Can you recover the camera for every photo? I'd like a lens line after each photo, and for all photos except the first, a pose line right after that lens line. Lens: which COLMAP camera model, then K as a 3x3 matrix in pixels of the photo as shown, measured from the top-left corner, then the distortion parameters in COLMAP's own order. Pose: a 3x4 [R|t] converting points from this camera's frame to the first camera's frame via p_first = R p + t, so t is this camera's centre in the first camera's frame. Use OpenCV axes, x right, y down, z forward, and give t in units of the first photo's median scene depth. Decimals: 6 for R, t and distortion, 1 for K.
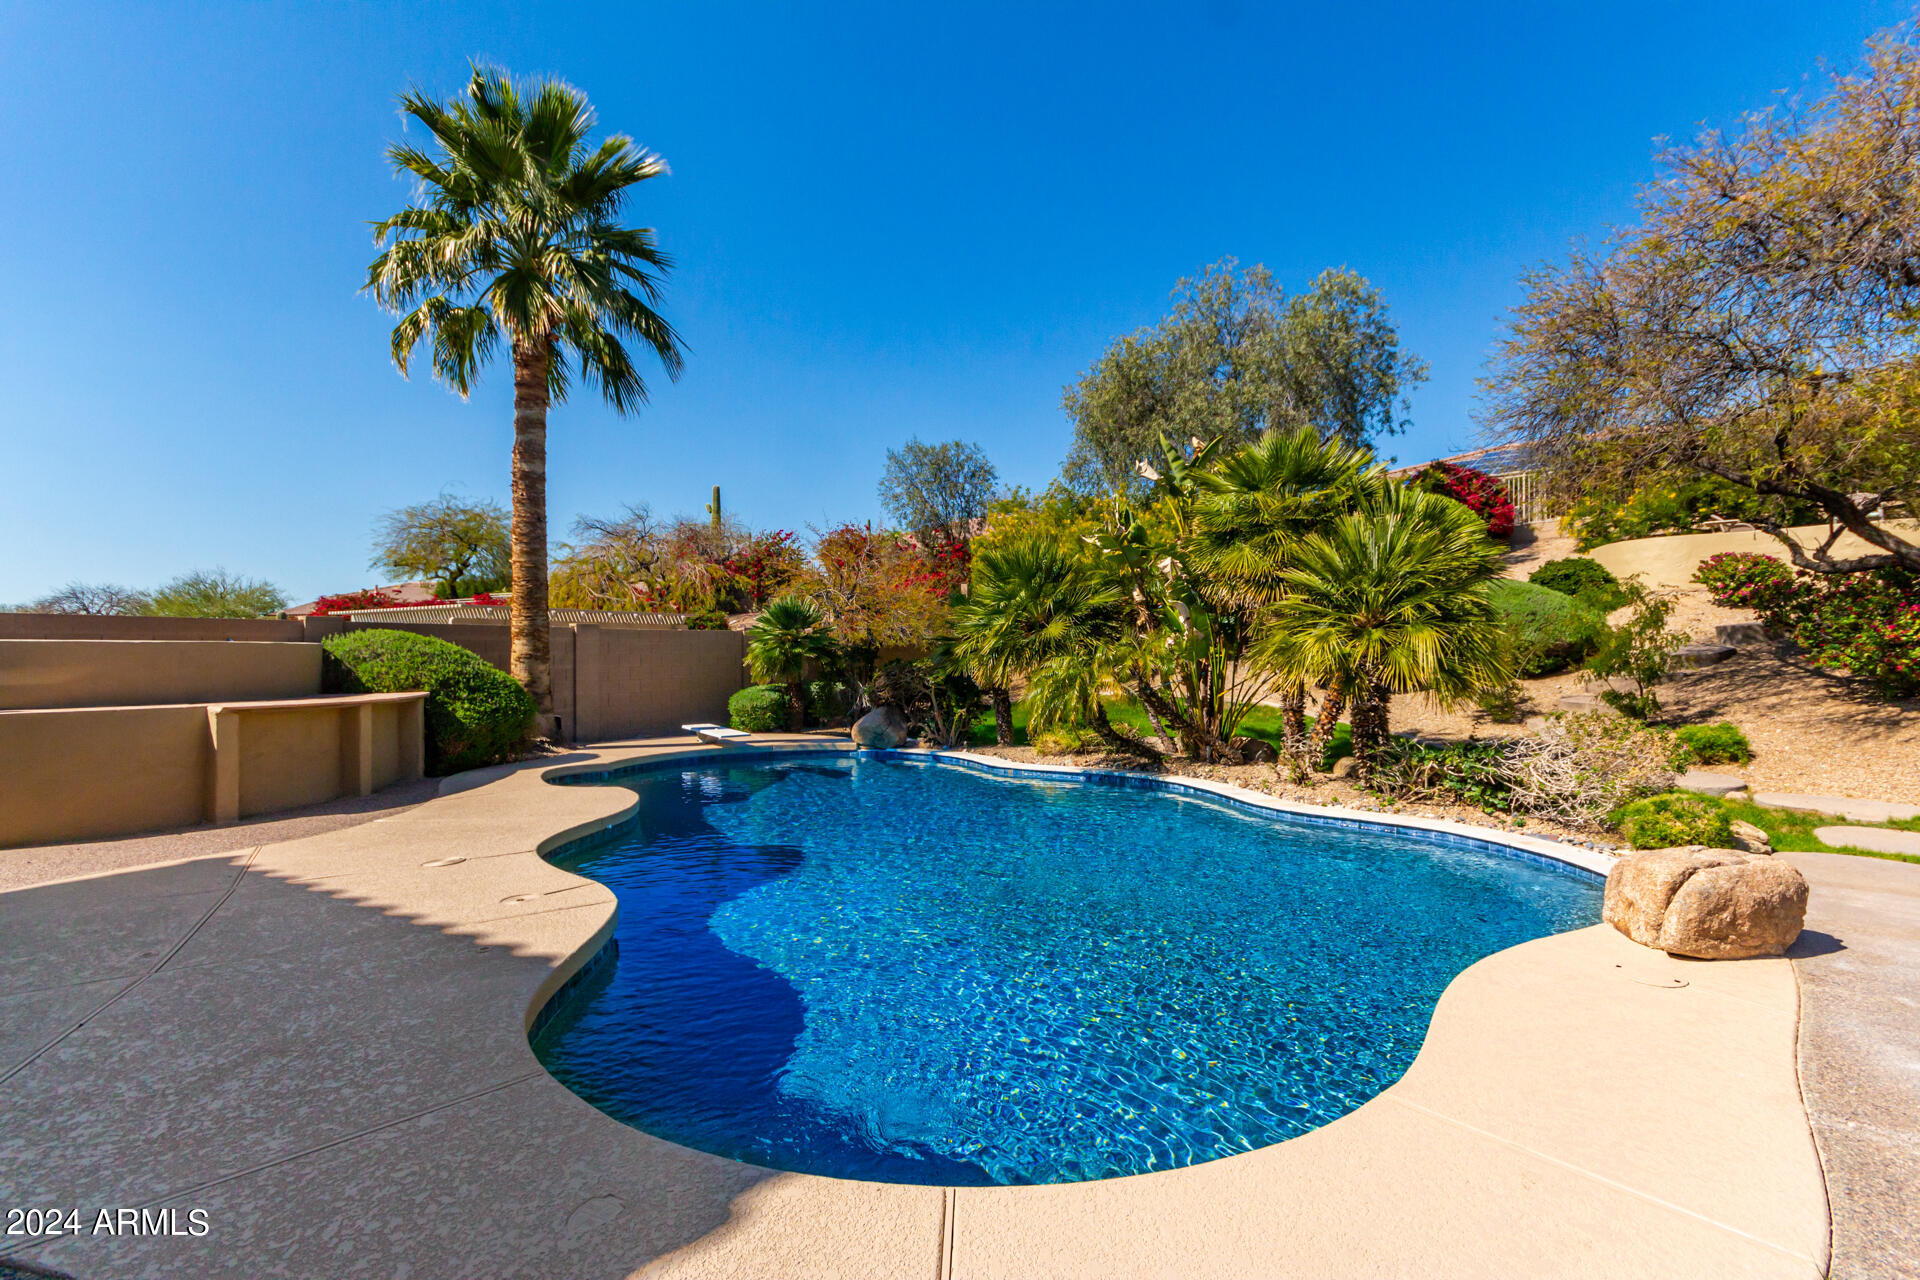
lens RADIAL K [[869.8, 0, 969.9], [0, 869.8, 645.6], [0, 0, 1]] dist [0.001514, 0.000616]
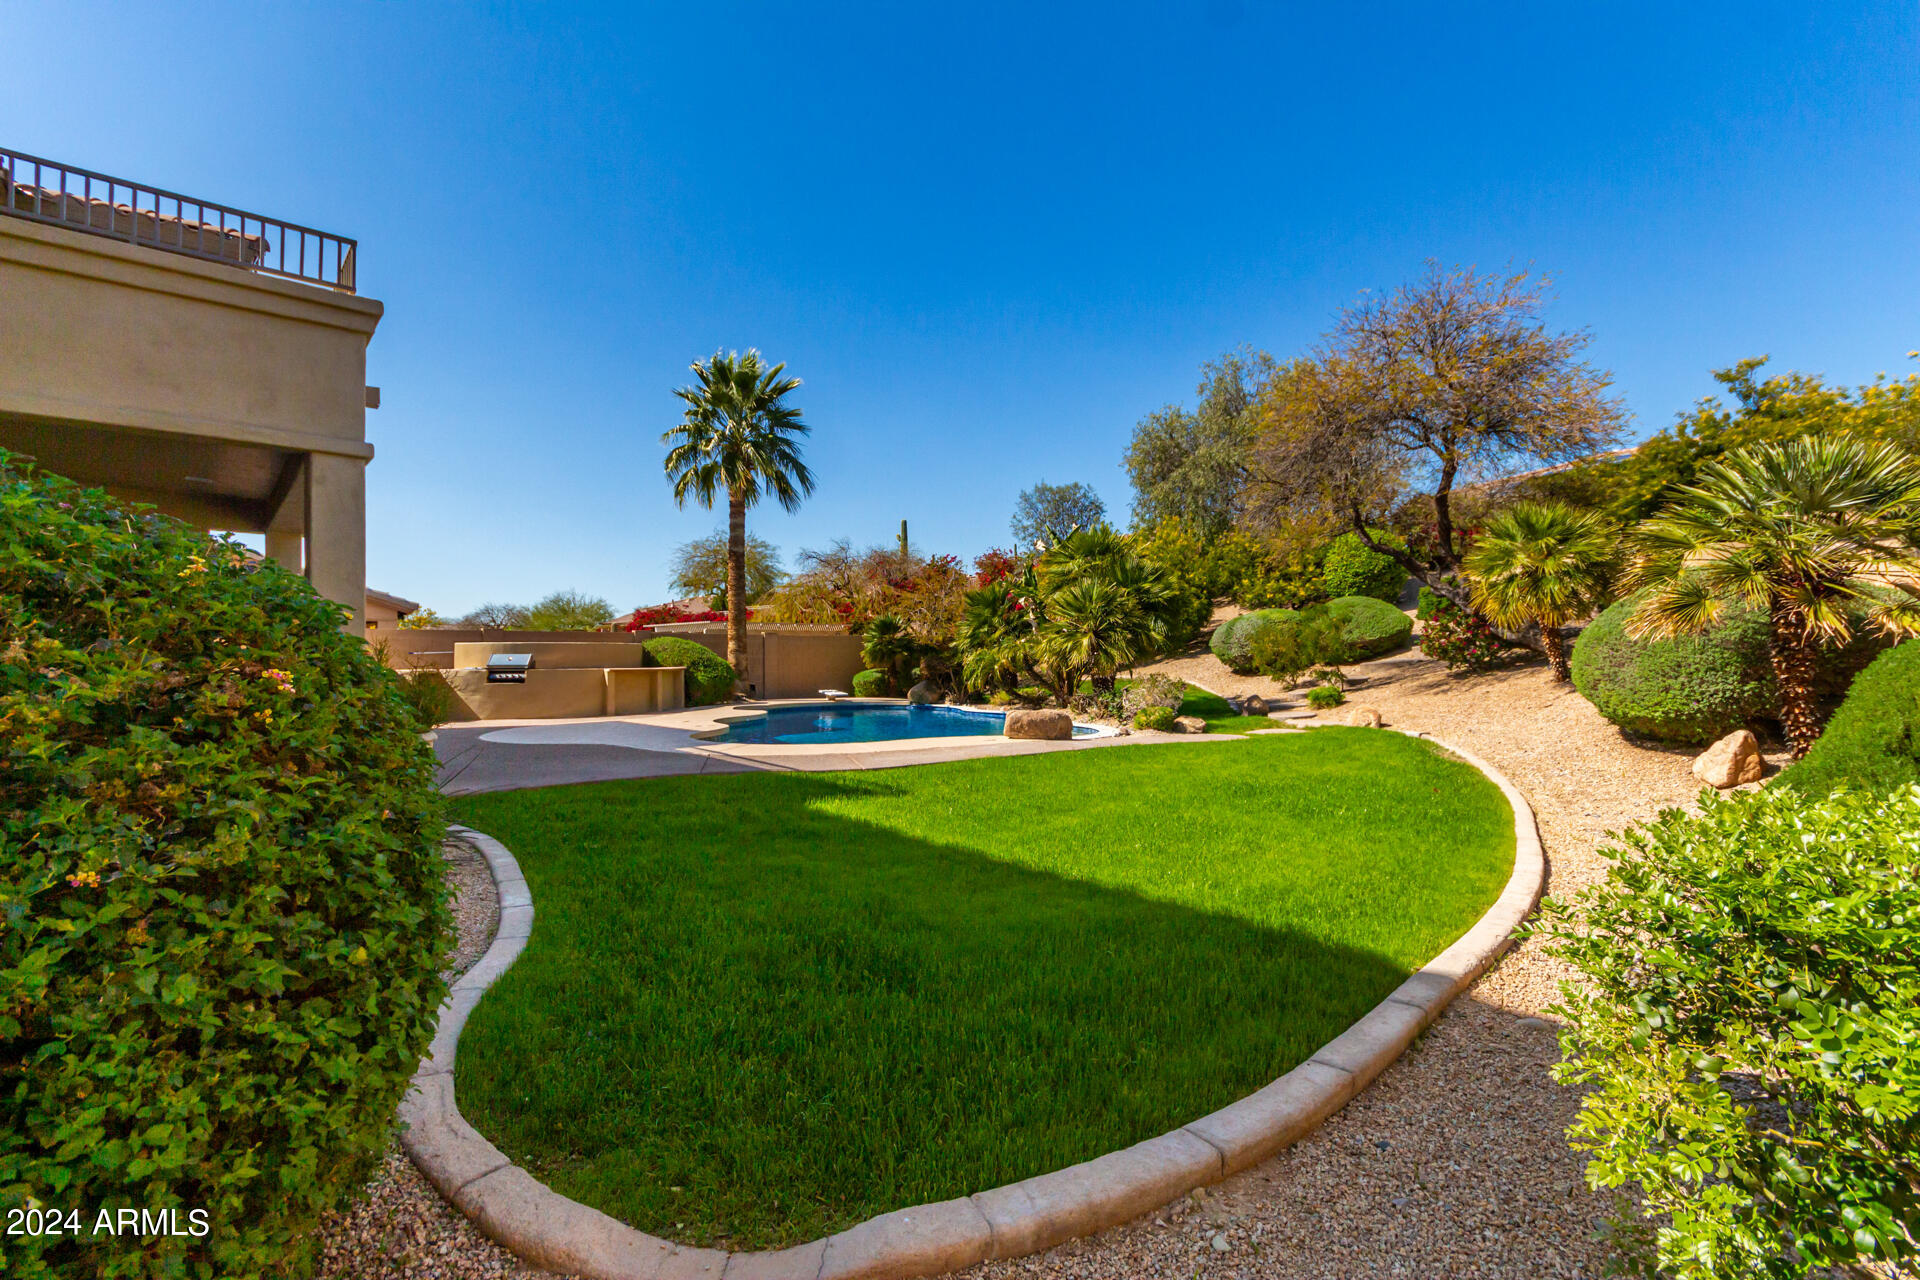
lens RADIAL K [[858.4, 0, 960.8], [0, 858.4, 652.3], [0, 0, 1]] dist [0.000737, 0.000740]
pose [[0.961825, -0.000660, -0.273665, 0.446763], [0.002815, 0.999968, 0.007484, 0.003467], [0.273651, -0.007969, 0.961796, -0.622962]]
